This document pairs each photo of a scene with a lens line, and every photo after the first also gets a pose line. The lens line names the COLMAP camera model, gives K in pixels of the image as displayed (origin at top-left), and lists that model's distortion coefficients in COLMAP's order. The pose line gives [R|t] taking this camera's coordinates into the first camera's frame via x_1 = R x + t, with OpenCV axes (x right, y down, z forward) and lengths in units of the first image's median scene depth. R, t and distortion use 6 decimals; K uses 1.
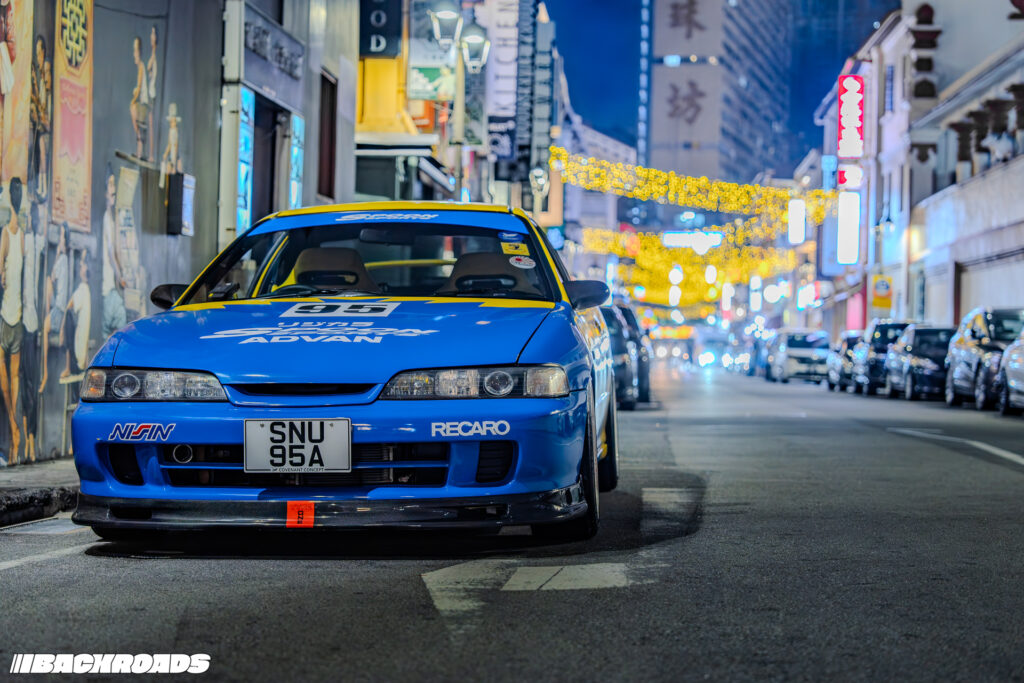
lens RADIAL K [[1933.3, 0, 565.0], [0, 1933.3, 342.7], [0, 0, 1]] dist [0.037214, -0.209920]
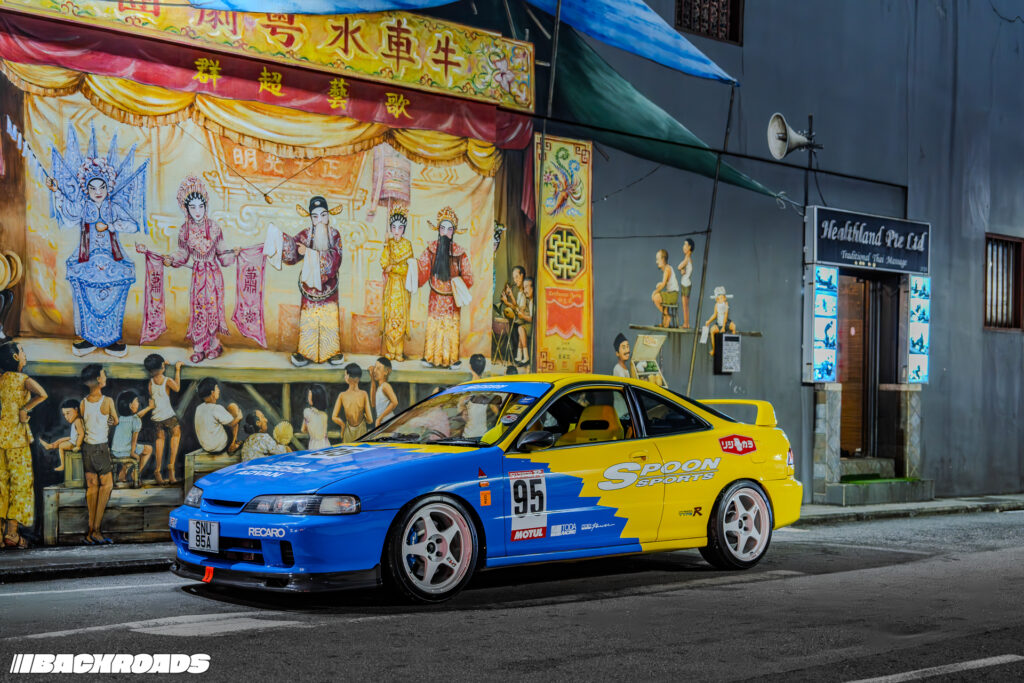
lens RADIAL K [[1340.7, 0, 544.7], [0, 1340.7, 363.5], [0, 0, 1]] dist [-0.008042, -0.007677]
pose [[0.713054, -0.021201, -0.700788, 0.723533], [-0.000135, 0.999539, -0.030377, -0.051542], [0.701109, 0.021755, 0.712722, 0.253234]]
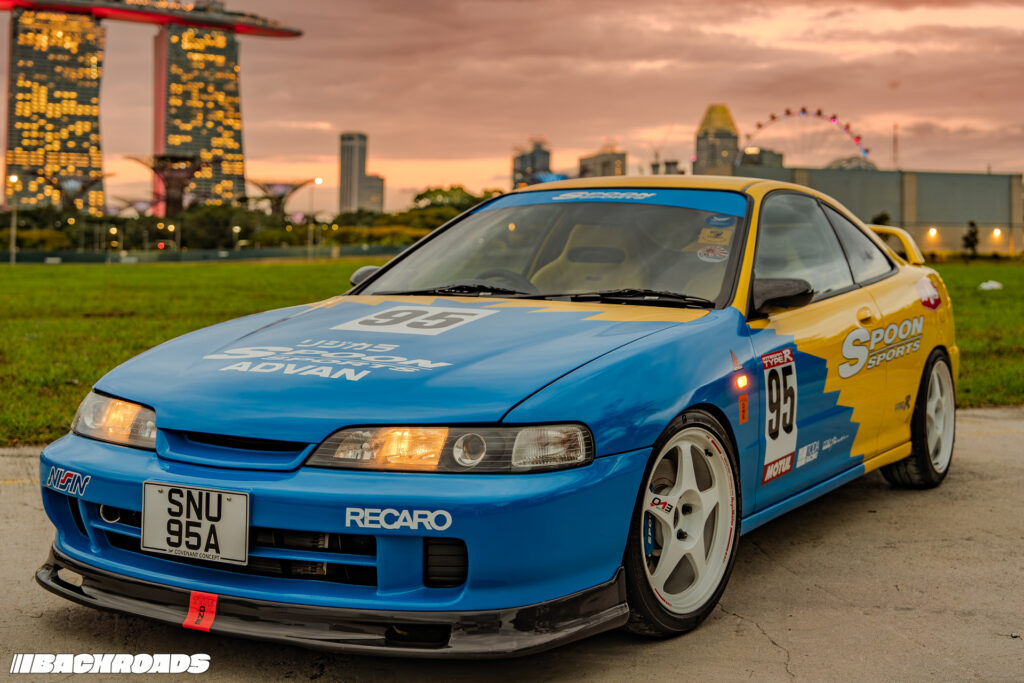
lens RADIAL K [[1366.5, 0, 696.6], [0, 1366.5, 157.4], [0, 0, 1]] dist [0.011488, -0.087846]
pose [[0.931815, -0.000095, -0.362934, 0.185181], [-0.021086, 0.998297, -0.054400, -0.050254], [0.362321, 0.058344, 0.930225, 0.422118]]
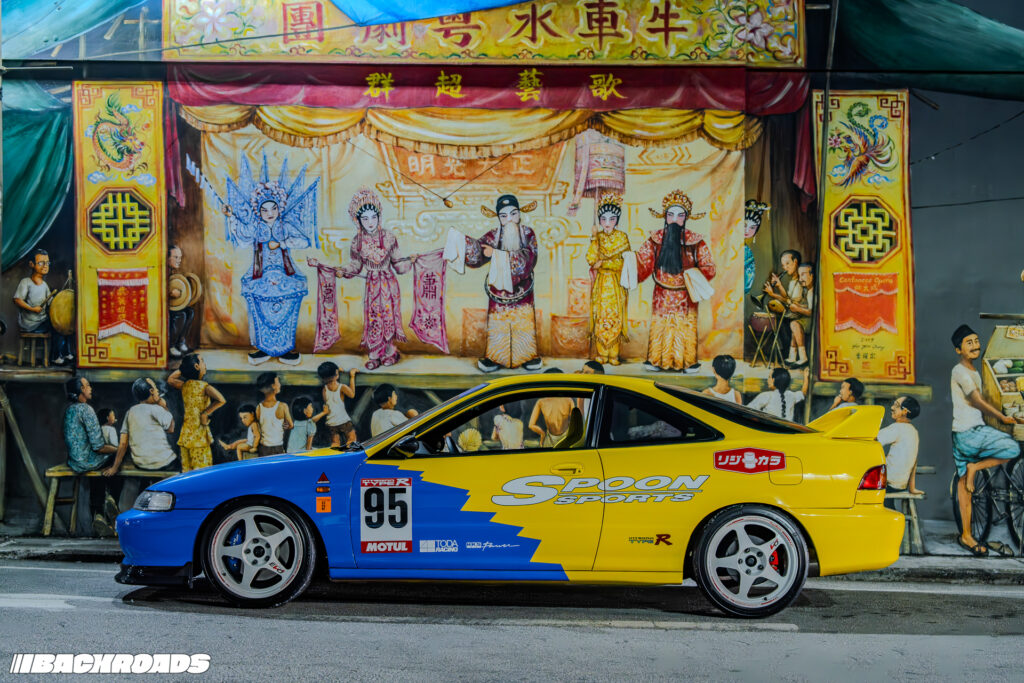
lens RADIAL K [[1478.1, 0, 589.3], [0, 1478.1, 344.0], [0, 0, 1]] dist [0.010905, -0.002766]
pose [[0.057505, -0.052733, -0.996952, 1.036557], [-0.008567, 0.998541, -0.053311, -0.041092], [0.998308, 0.011607, 0.056969, 1.036107]]
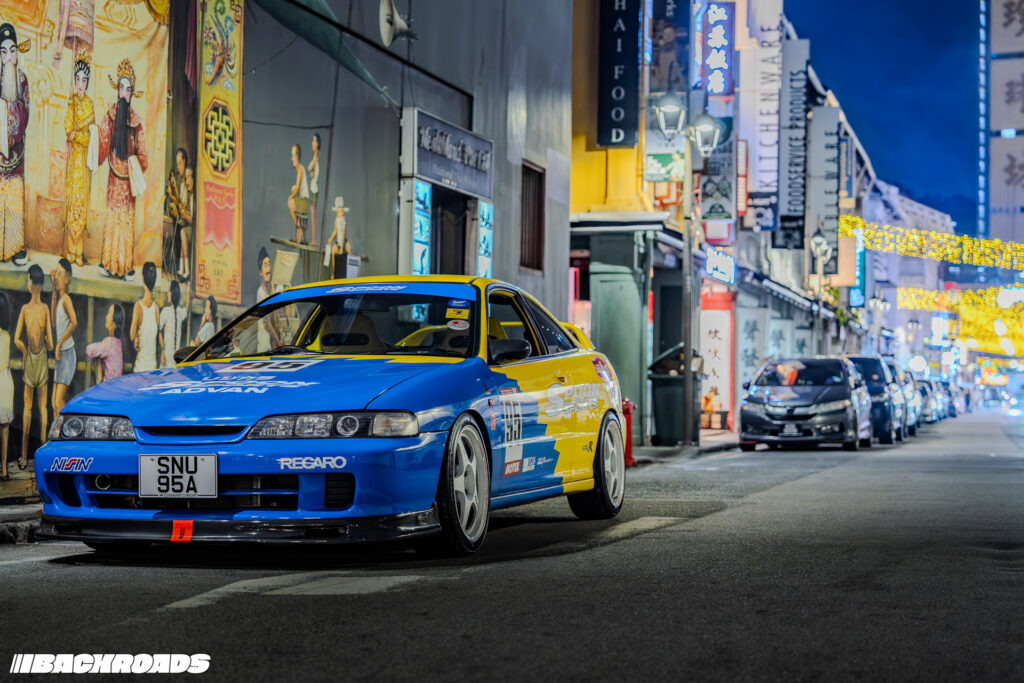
lens RADIAL K [[1688.4, 0, 515.1], [0, 1688.4, 323.5], [0, 0, 1]] dist [0.034941, -0.187396]
pose [[0.973114, -0.015455, -0.229805, 0.246586], [0.006294, 0.999158, -0.040543, 0.000330], [0.230238, 0.038007, 0.972392, -0.011989]]
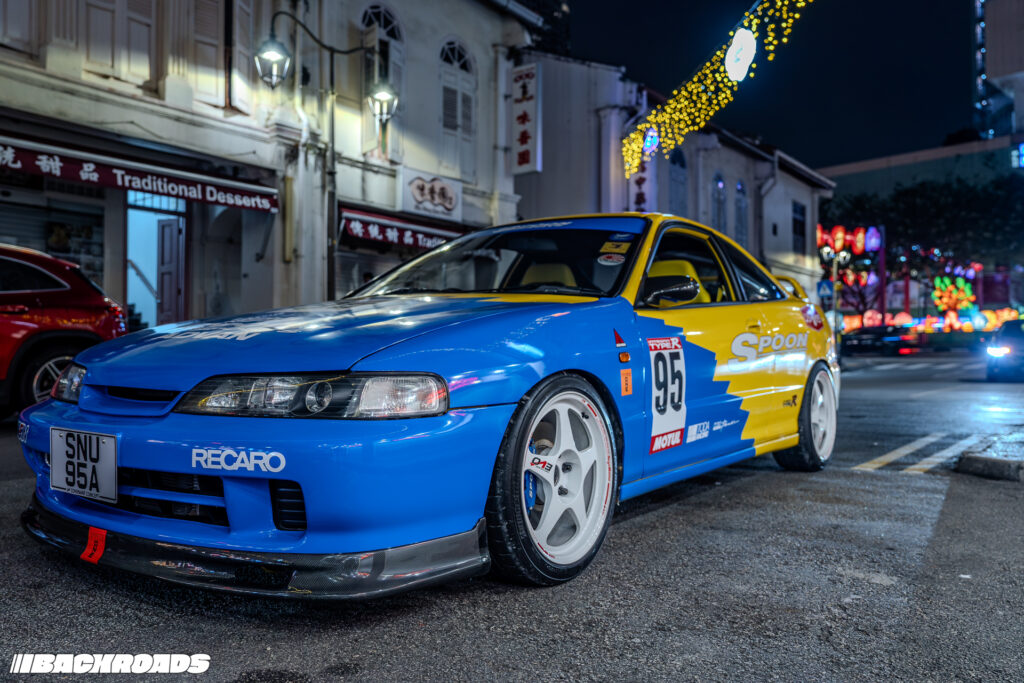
lens RADIAL K [[807.8, 0, 512.0], [0, 807.8, 341.5], [0, 0, 1]] dist [0.008818, 0.002003]
pose [[0.841045, 0.012025, -0.540832, 0.153782], [-0.009052, 0.999926, 0.008157, -0.002751], [0.540890, -0.001965, 0.841091, 0.610157]]
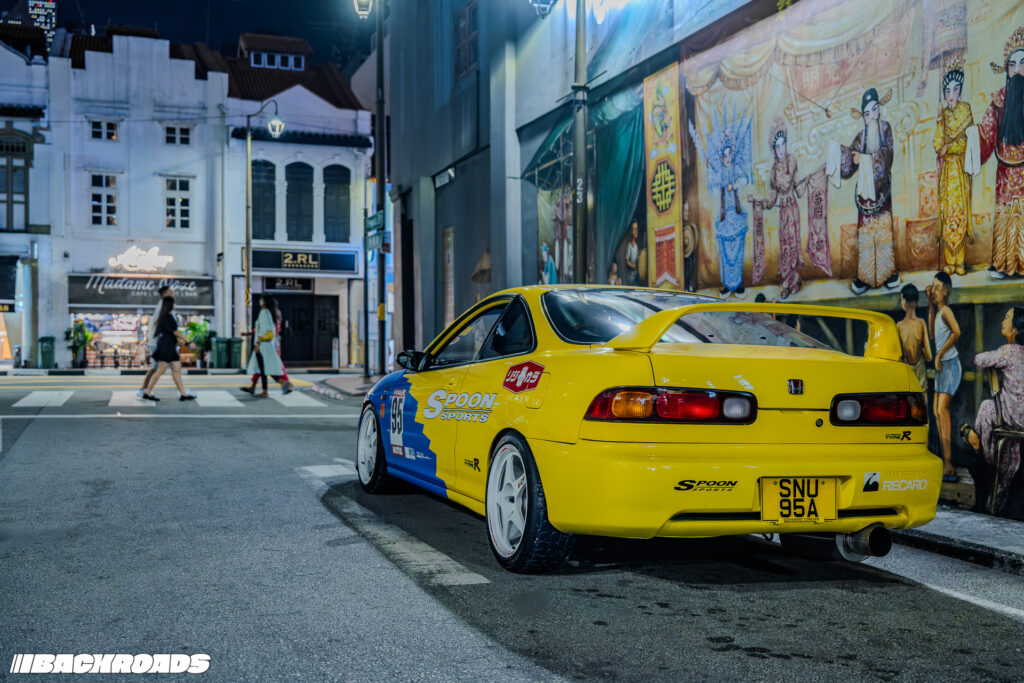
lens RADIAL K [[1120.4, 0, 511.7], [0, 1120.4, 360.1], [0, 0, 1]] dist [0.003486, -0.012980]
pose [[-0.917617, -0.021398, -0.396889, 0.274527], [-0.021049, 0.999765, -0.005238, -0.021631], [0.396908, 0.003548, -0.917851, 1.770825]]
